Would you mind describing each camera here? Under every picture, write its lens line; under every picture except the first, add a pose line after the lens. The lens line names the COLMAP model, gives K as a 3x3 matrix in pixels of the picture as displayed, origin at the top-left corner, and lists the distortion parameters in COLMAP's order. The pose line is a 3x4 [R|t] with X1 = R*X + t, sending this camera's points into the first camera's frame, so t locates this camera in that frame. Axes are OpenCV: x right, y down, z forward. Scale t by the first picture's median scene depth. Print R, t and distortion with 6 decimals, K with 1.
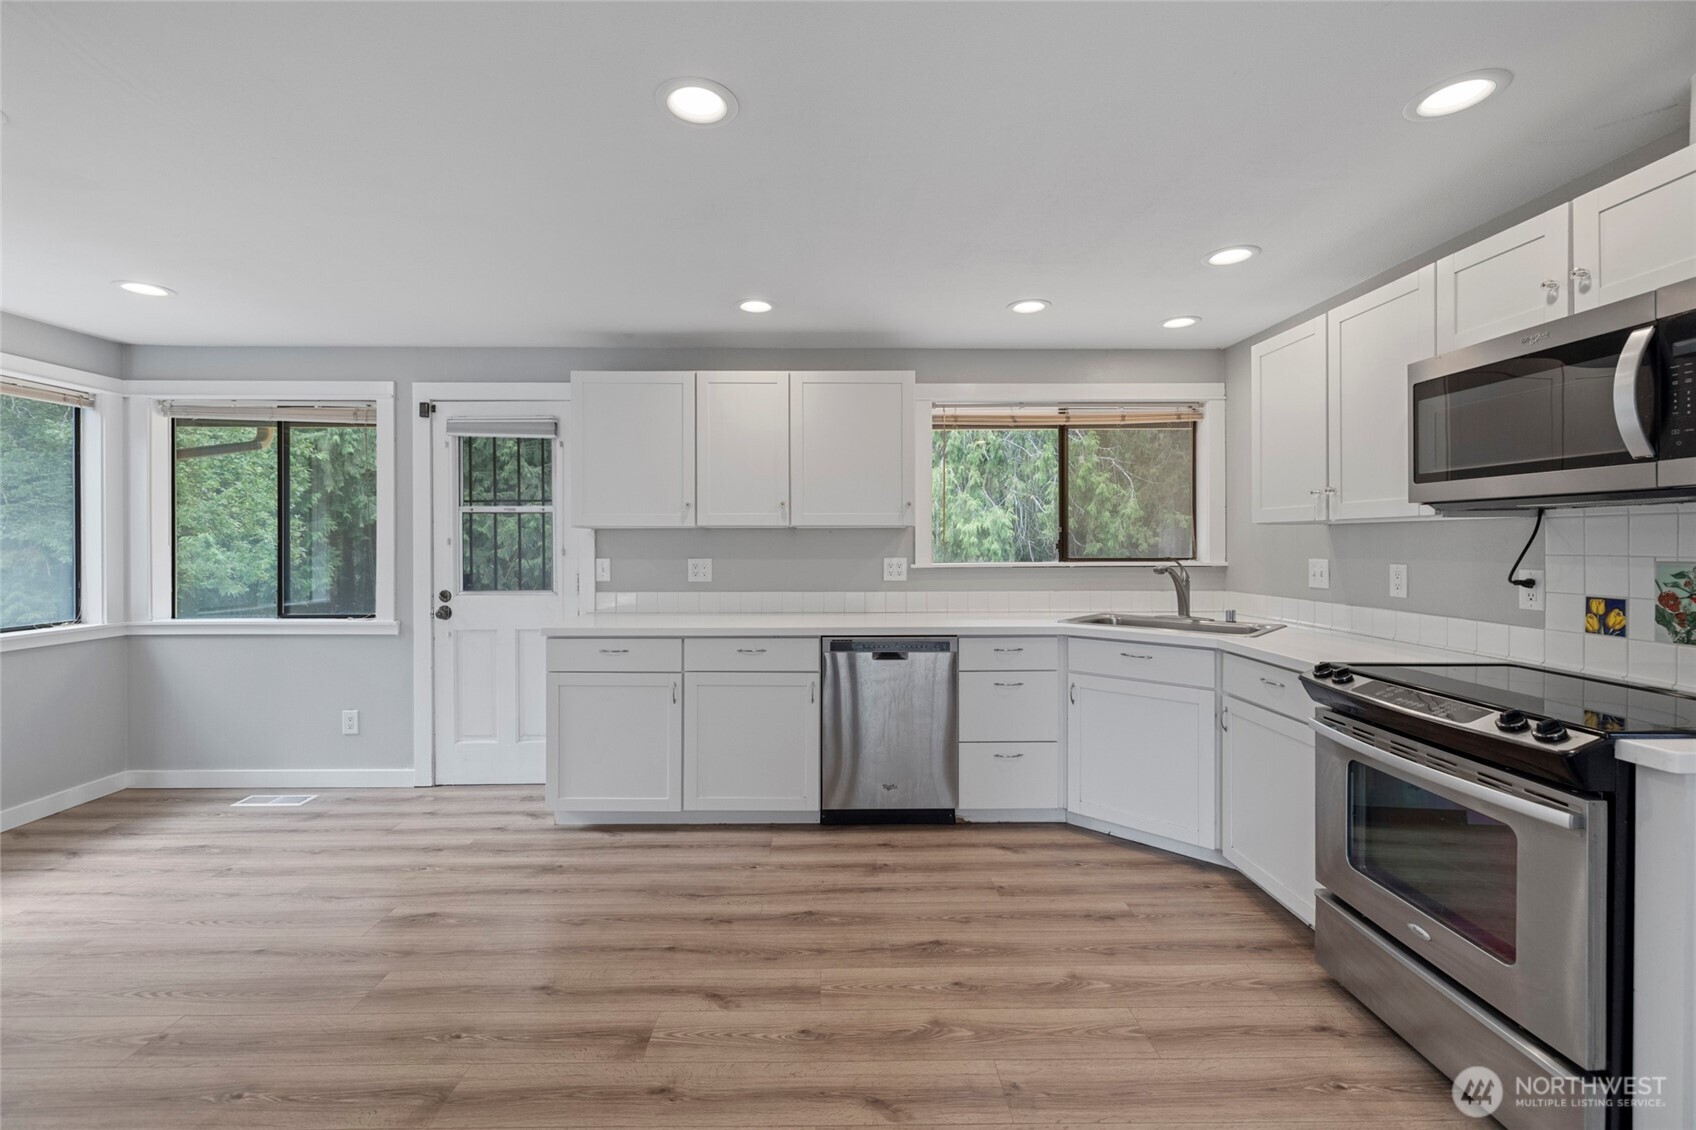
lens RADIAL K [[707.0, 0, 833.3], [0, 707.0, 545.5], [0, 0, 1]] dist [0.002500, -0.000005]
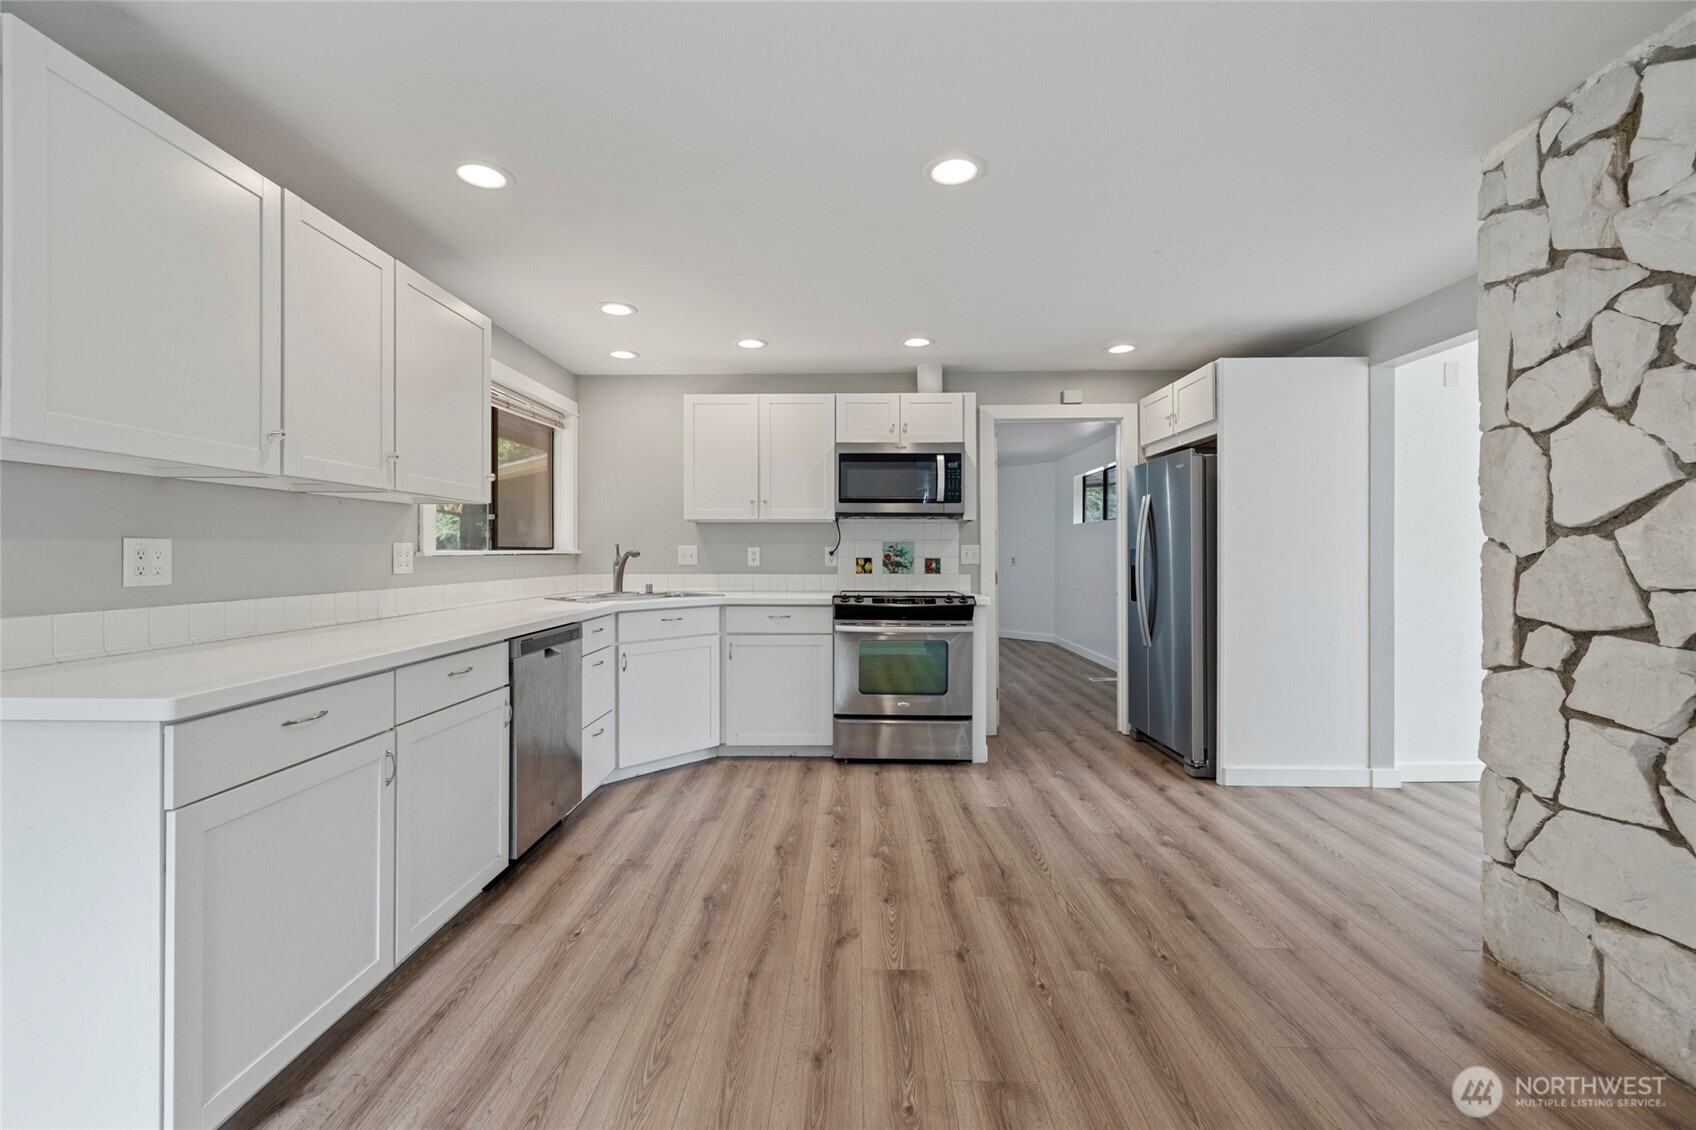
lens RADIAL K [[707.0, 0, 840.3], [0, 707.0, 550.1], [0, 0, 1]] dist [0.002500, -0.000005]
pose [[0.043298, 0.004230, 0.999053, -0.997833], [0.004028, 0.999982, -0.004408, 0.046558], [-0.999054, 0.004215, 0.043280, 0.775317]]
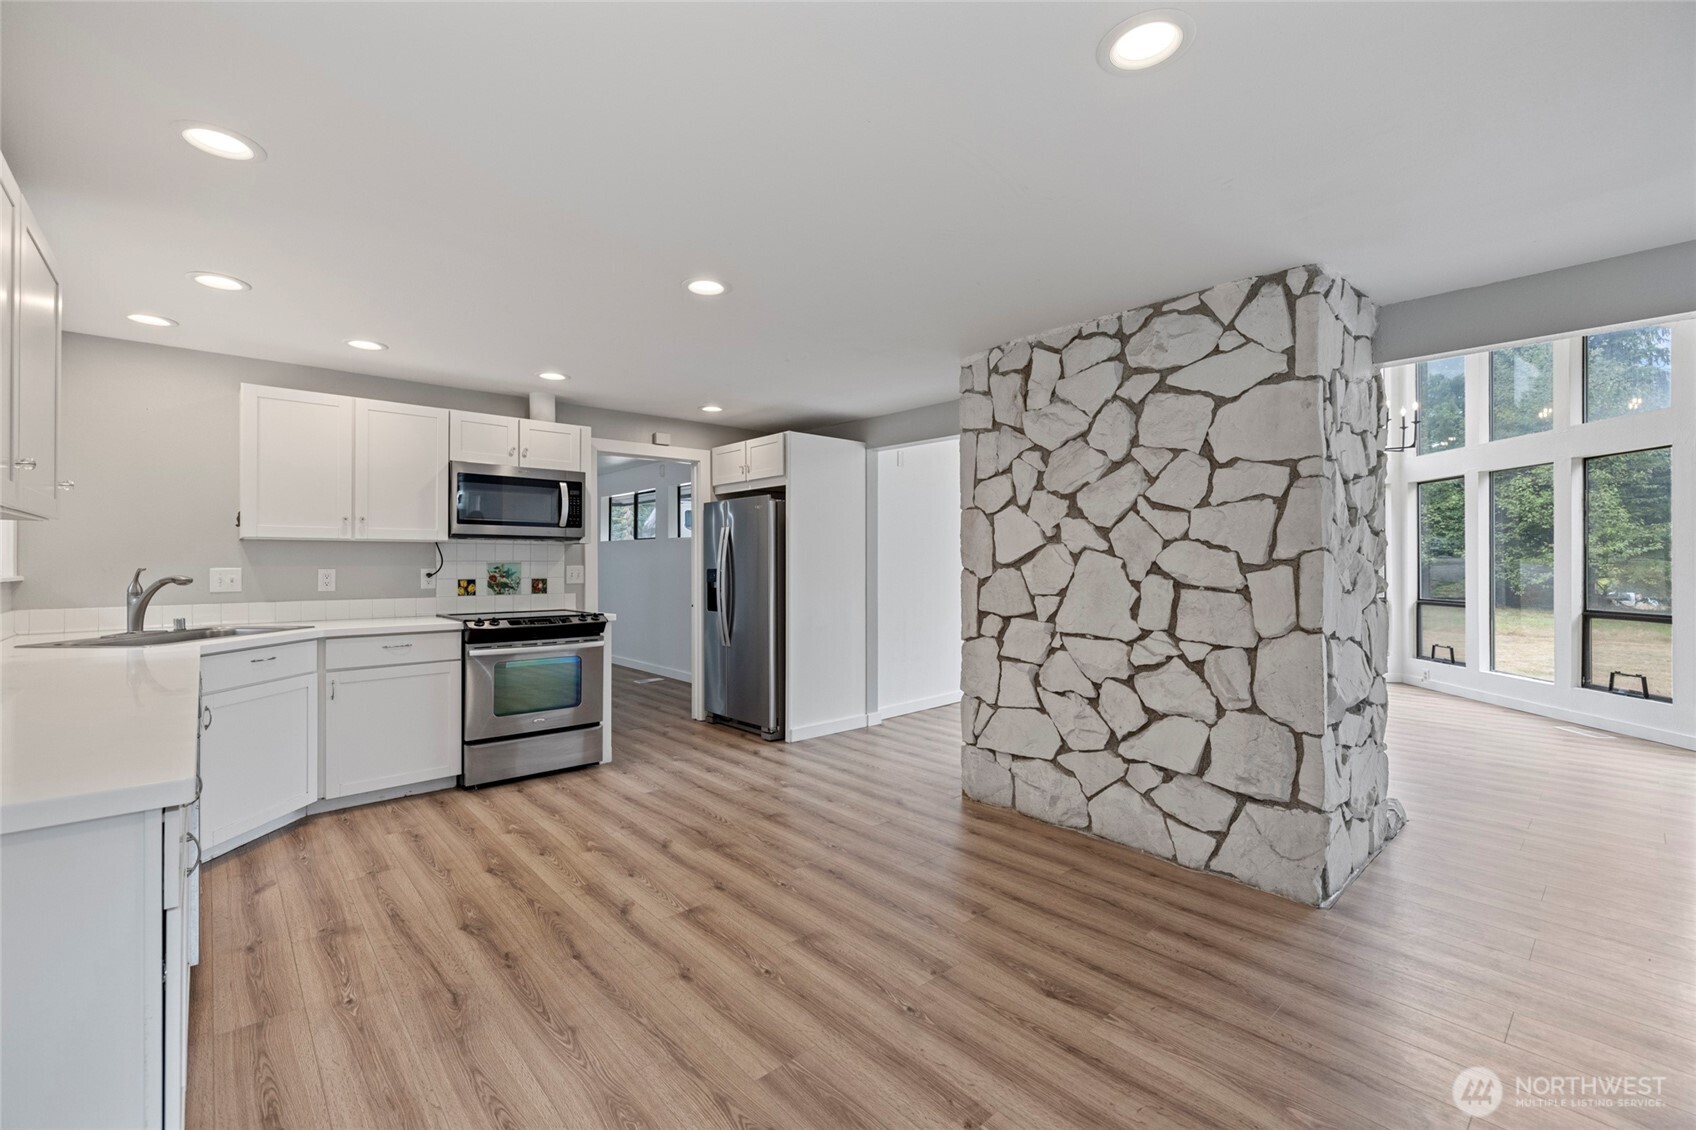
lens RADIAL K [[707.0, 0, 824.5], [0, 707.0, 557.3], [0, 0, 1]] dist [0.002500, -0.000005]
pose [[-0.637696, 0.006388, 0.770262, -1.109157], [0.004788, 0.999979, -0.004329, 0.014489], [-0.770274, 0.000927, -0.637713, 1.242077]]
